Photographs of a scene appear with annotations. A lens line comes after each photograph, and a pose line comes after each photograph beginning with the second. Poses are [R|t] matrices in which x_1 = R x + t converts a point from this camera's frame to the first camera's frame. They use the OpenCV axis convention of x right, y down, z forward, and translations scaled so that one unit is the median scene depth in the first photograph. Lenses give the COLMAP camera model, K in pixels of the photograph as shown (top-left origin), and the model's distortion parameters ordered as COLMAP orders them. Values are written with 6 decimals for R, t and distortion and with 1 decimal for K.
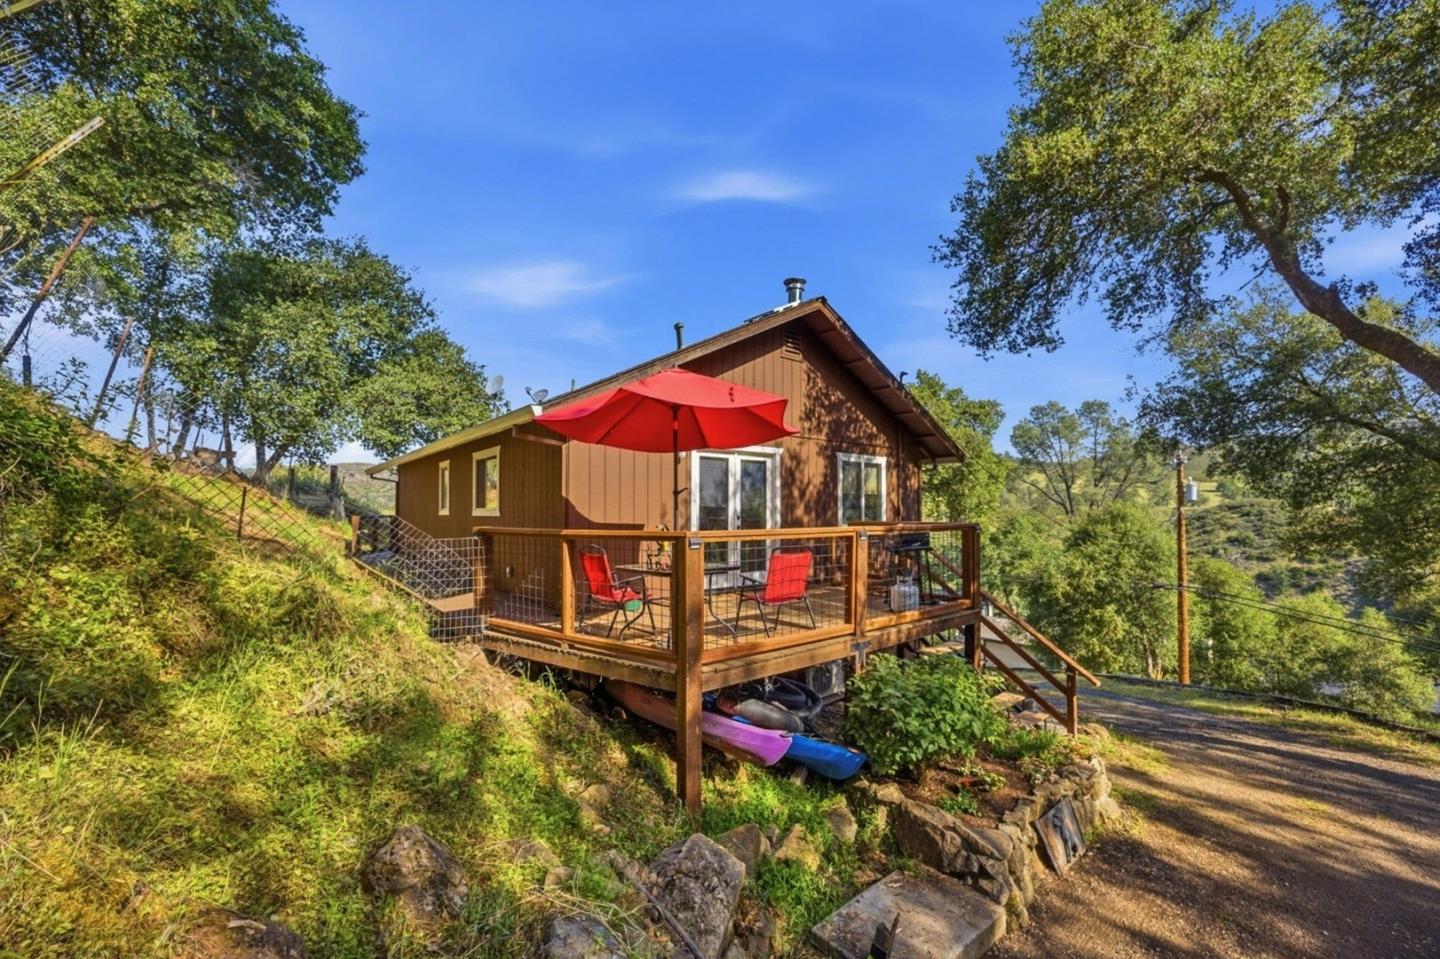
lens RADIAL K [[571.5, 0, 729.5], [0, 571.5, 497.2], [0, 0, 1]] dist [-0.000228, -0.000063]
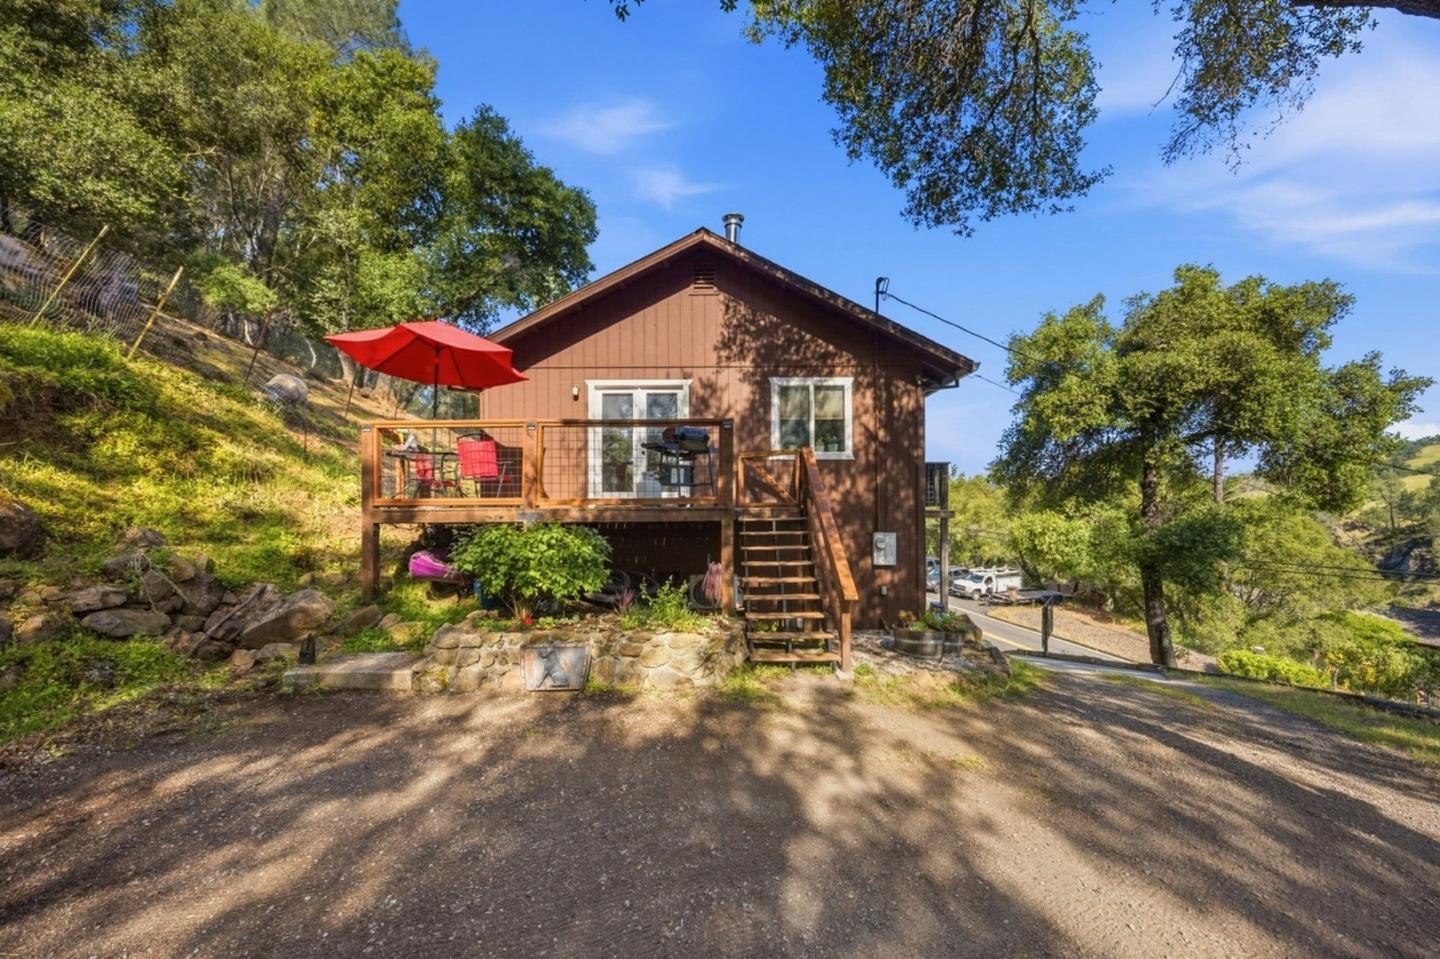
lens RADIAL K [[613.2, 0, 713.2], [0, 613.2, 482.2], [0, 0, 1]] dist [-0.001200, -0.000348]
pose [[0.805418, -0.035623, -0.591636, 0.730535], [0.029017, 0.999365, -0.020672, 0.121069], [0.591996, -0.000518, 0.805940, 0.098018]]
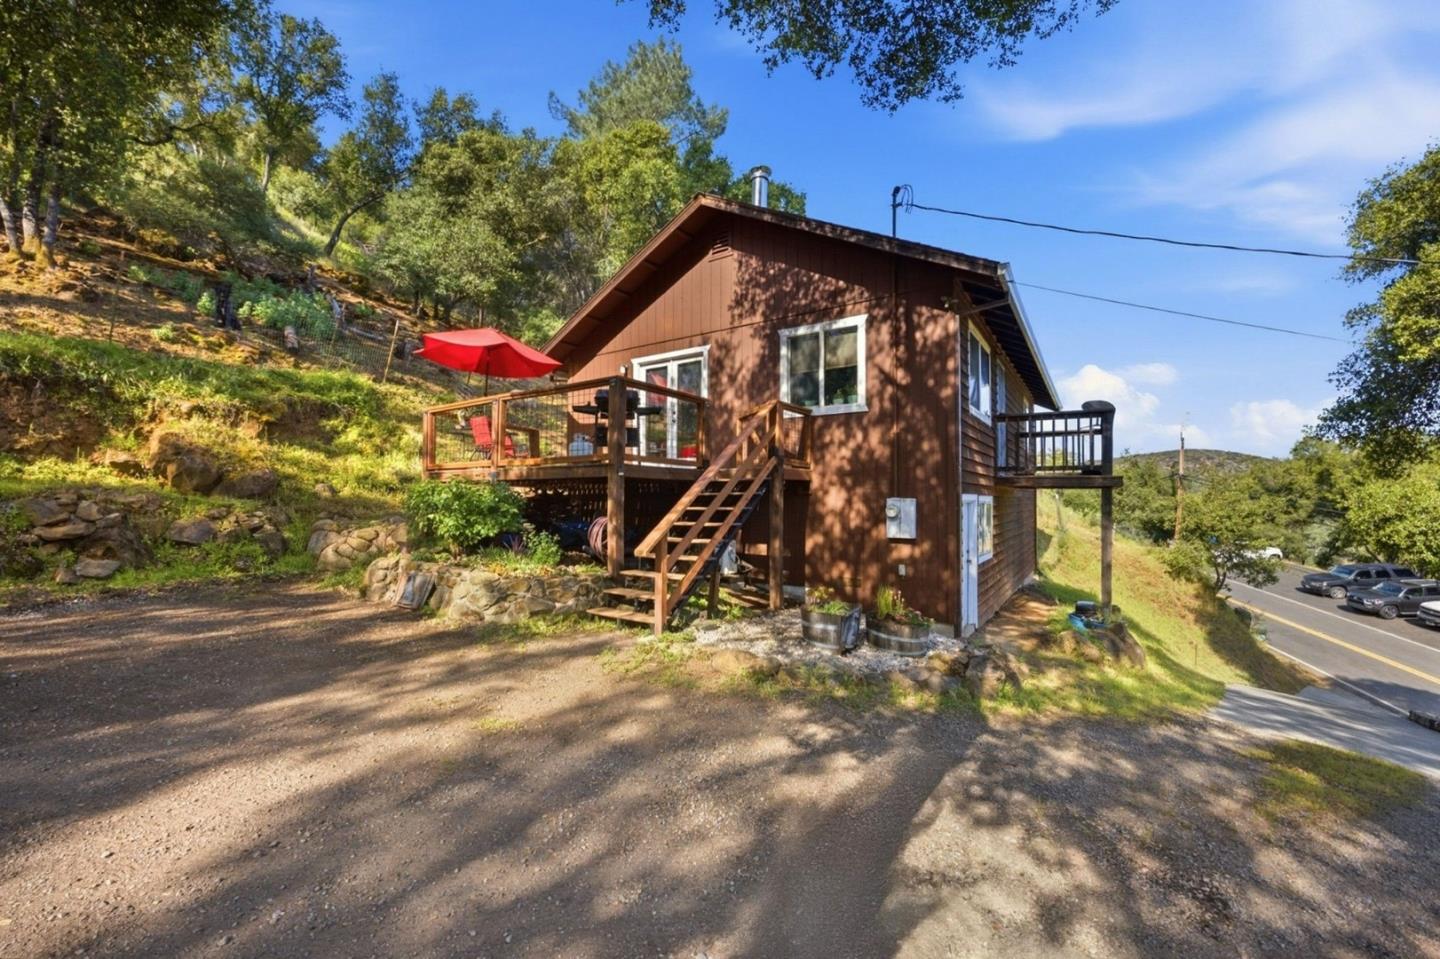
lens RADIAL K [[612.4, 0, 730.7], [0, 612.4, 461.3], [0, 0, 1]] dist [-0.021311, -0.000023]
pose [[0.303274, -0.074652, -0.949975, 1.079493], [0.032405, 0.997158, -0.068015, 0.197292], [0.952352, -0.010157, 0.304832, 0.634975]]
